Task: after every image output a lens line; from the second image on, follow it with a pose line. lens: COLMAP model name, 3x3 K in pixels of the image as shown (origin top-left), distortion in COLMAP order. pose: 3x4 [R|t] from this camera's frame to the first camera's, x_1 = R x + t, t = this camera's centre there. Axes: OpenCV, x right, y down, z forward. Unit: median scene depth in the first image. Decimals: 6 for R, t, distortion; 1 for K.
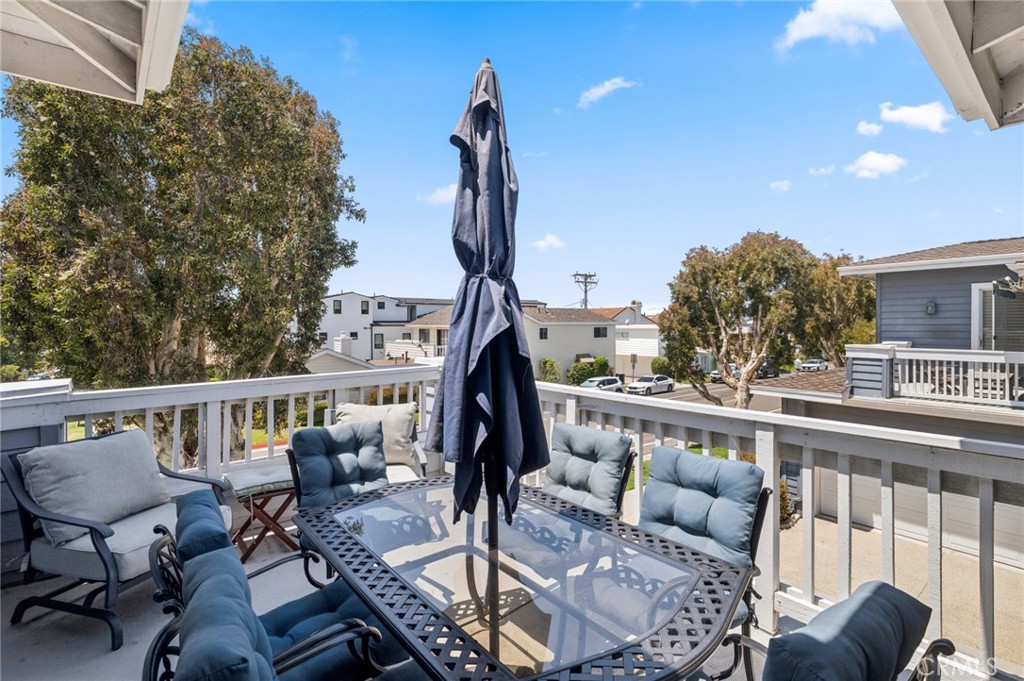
lens RADIAL K [[477.8, 0, 505.4], [0, 477.8, 338.4], [0, 0, 1]] dist [0.013136, -0.003042]
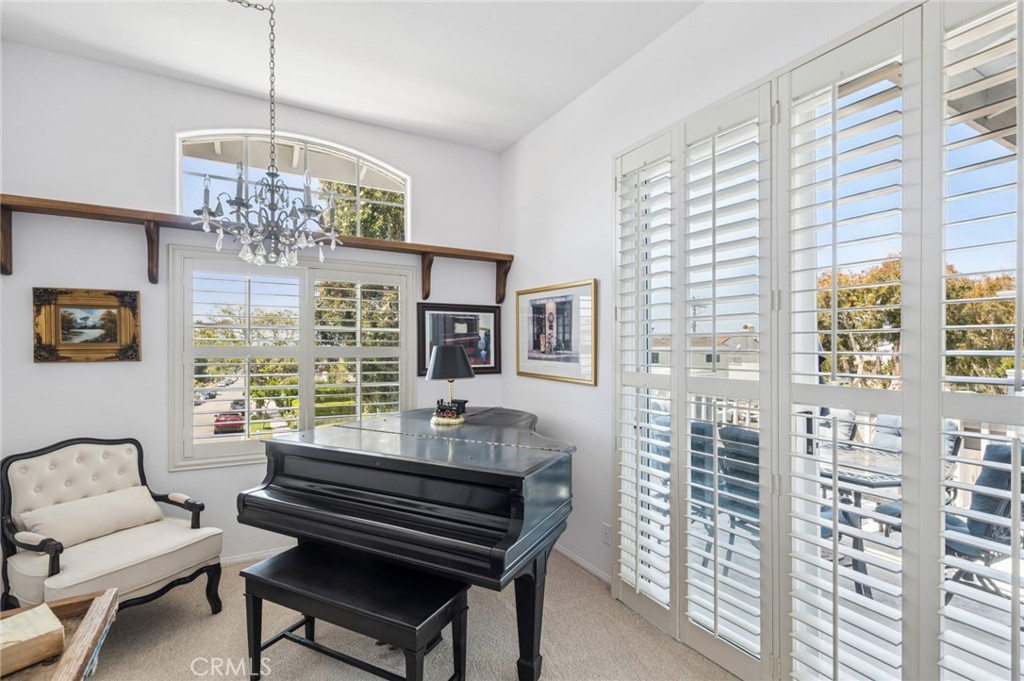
lens RADIAL K [[477.8, 0, 512.2], [0, 477.8, 358.8], [0, 0, 1]] dist [0.013136, -0.003042]
pose [[0.983880, 0.011580, -0.178453, -0.062047], [-0.013001, 0.999892, -0.006800, 0.004986], [0.178355, 0.009011, 0.983925, -0.084790]]
